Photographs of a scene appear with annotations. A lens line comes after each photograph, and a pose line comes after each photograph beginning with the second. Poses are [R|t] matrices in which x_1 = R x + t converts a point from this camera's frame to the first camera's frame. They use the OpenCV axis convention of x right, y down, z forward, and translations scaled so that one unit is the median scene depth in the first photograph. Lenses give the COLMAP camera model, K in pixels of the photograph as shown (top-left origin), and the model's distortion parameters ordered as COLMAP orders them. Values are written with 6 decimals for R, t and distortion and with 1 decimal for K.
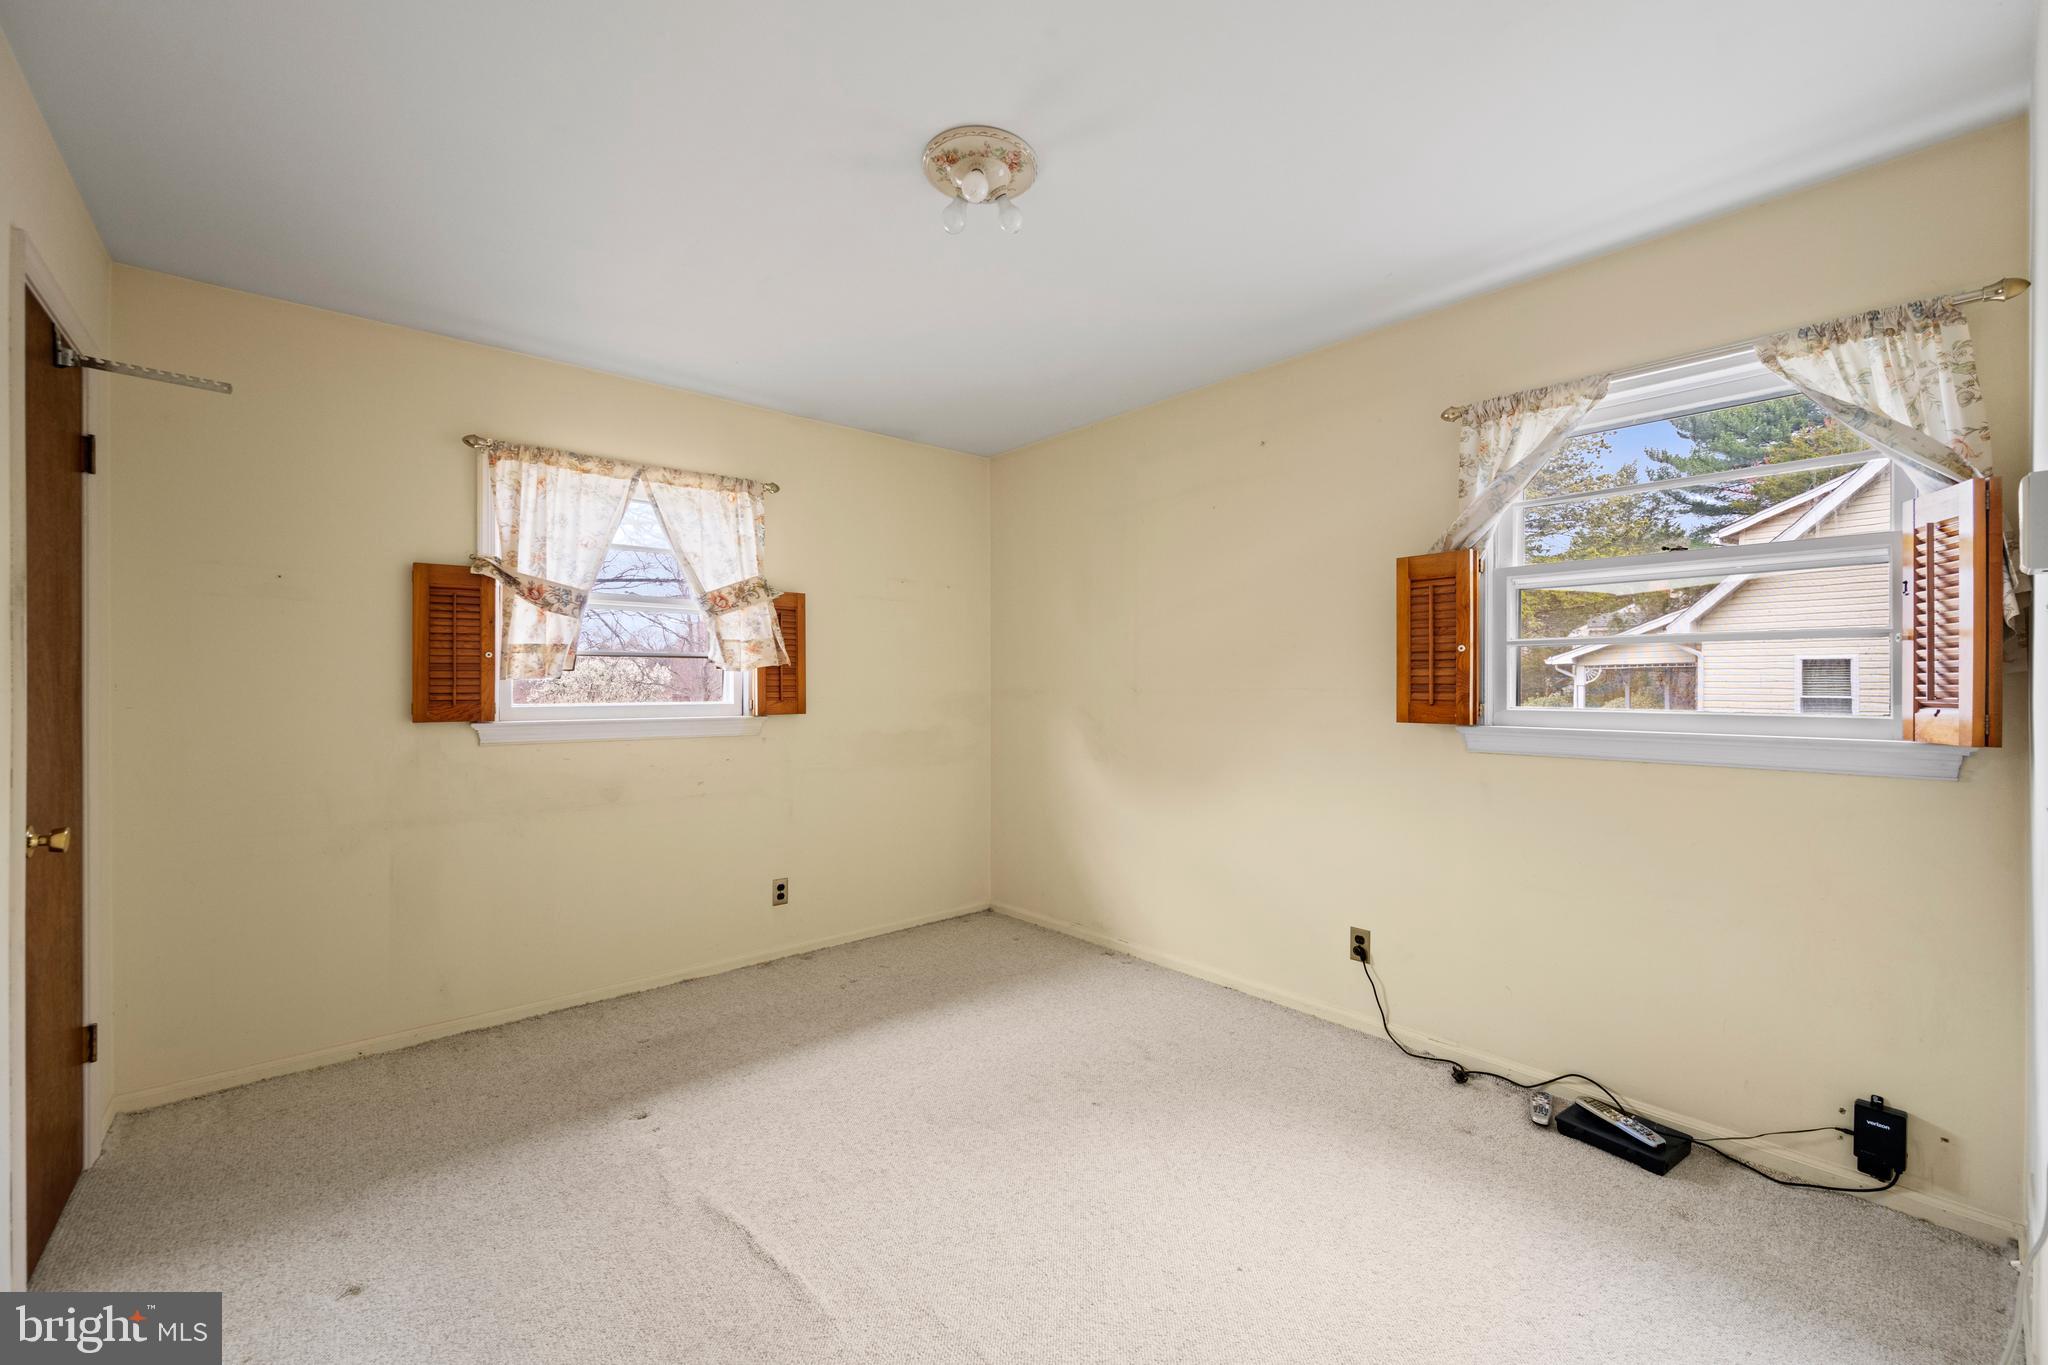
lens RADIAL K [[815.9, 0, 1020.9], [0, 815.9, 668.7], [0, 0, 1]] dist [0.000010, -0.000222]
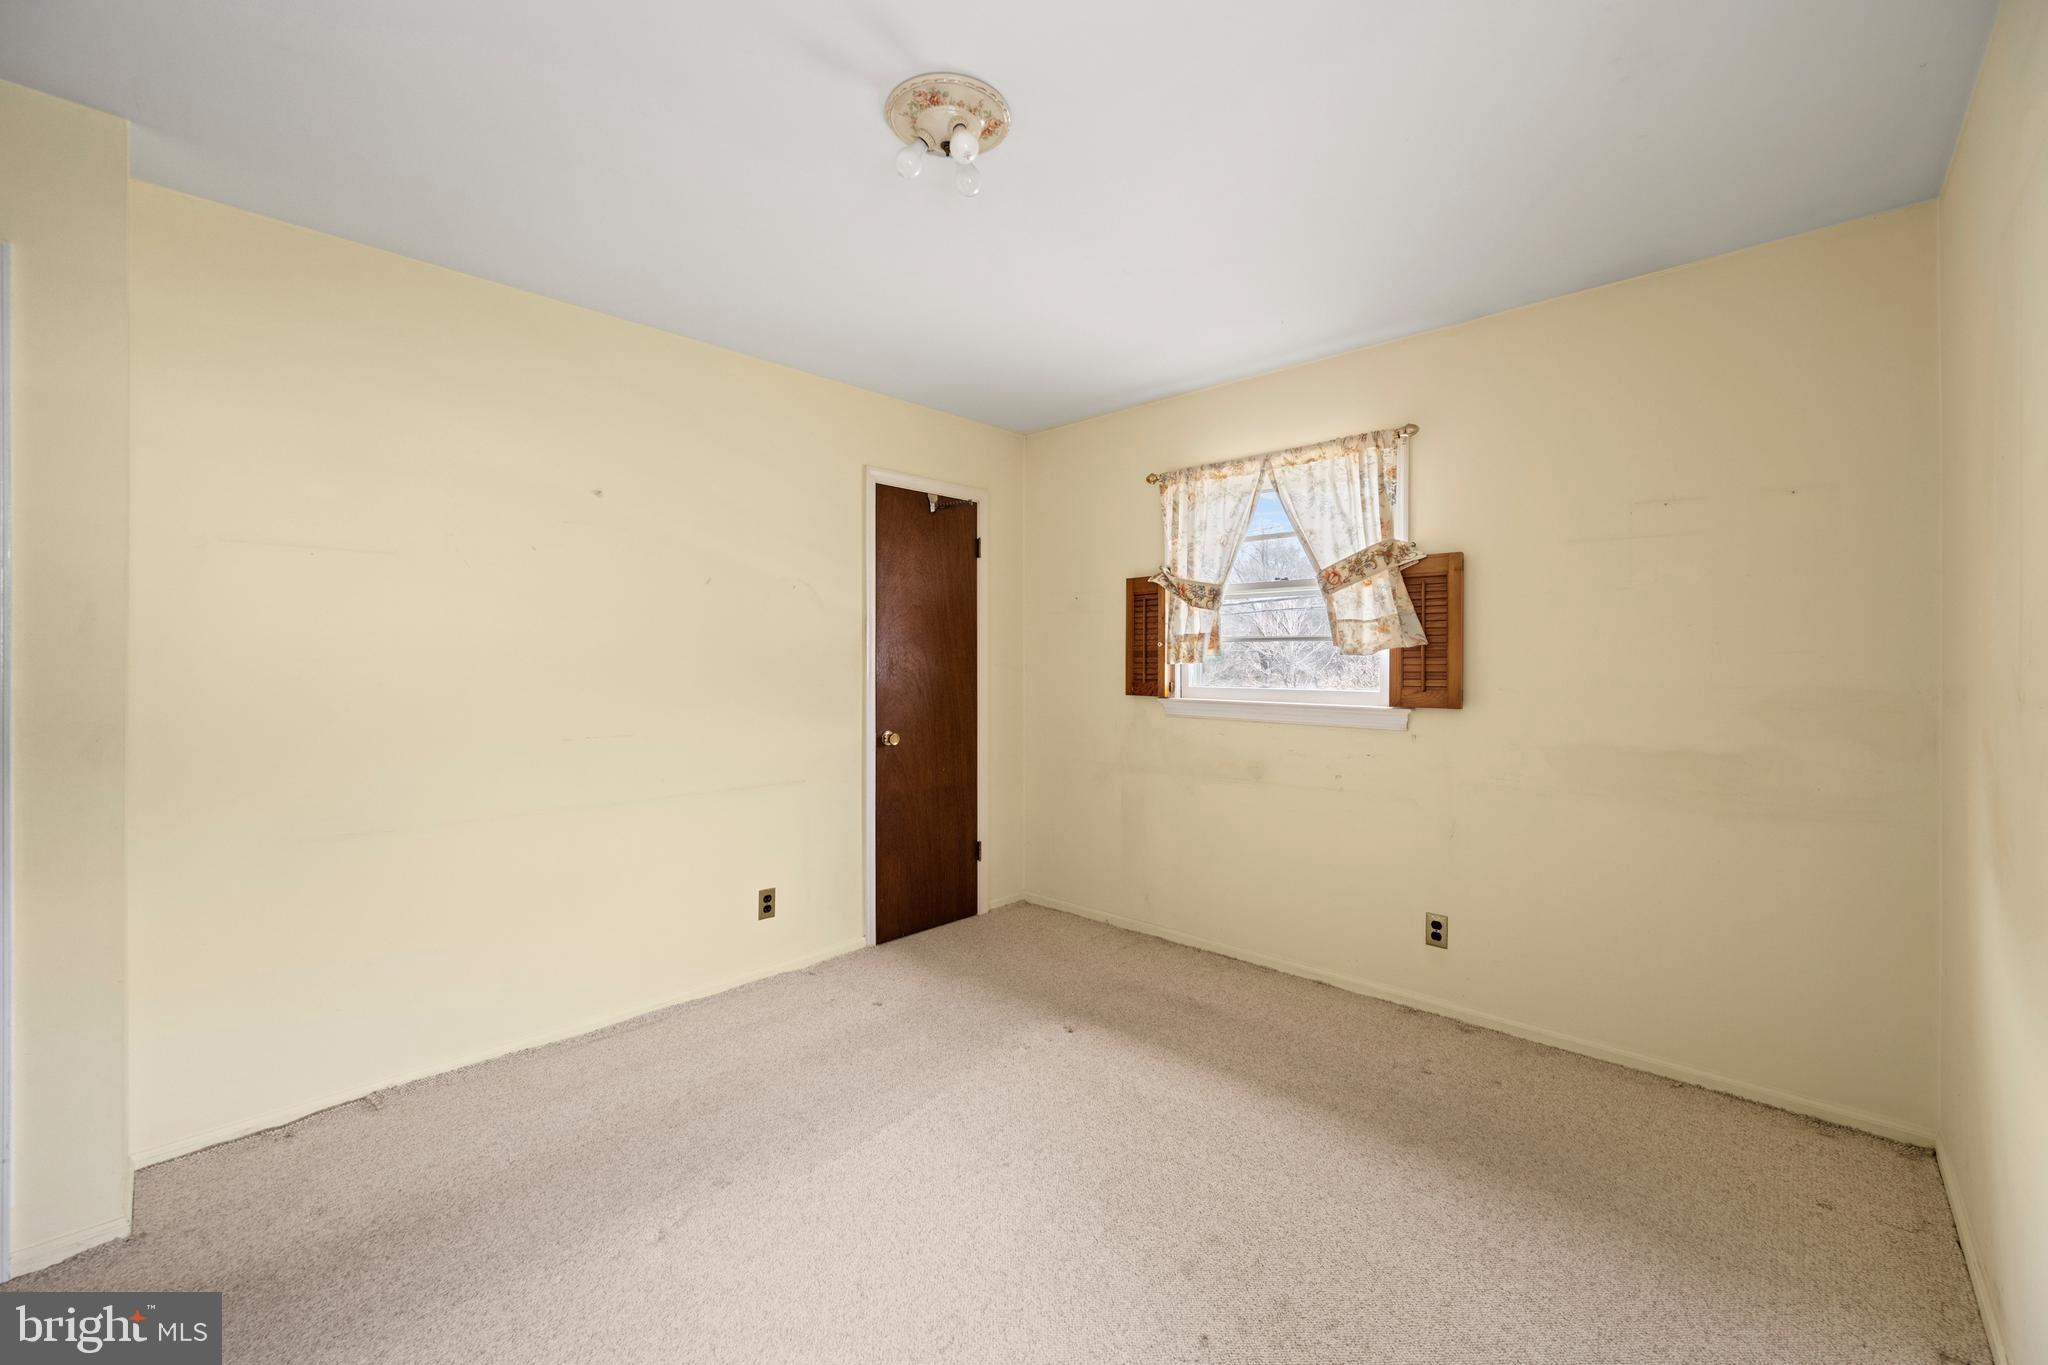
lens RADIAL K [[817.7, 0, 1030.2], [0, 817.7, 649.8], [0, 0, 1]] dist [-0.002280, -0.000424]
pose [[0.101172, -0.016752, -0.994728, 0.520027], [0.011834, 0.999808, -0.015634, 0.007937], [0.994799, -0.010190, 0.101351, 0.591509]]
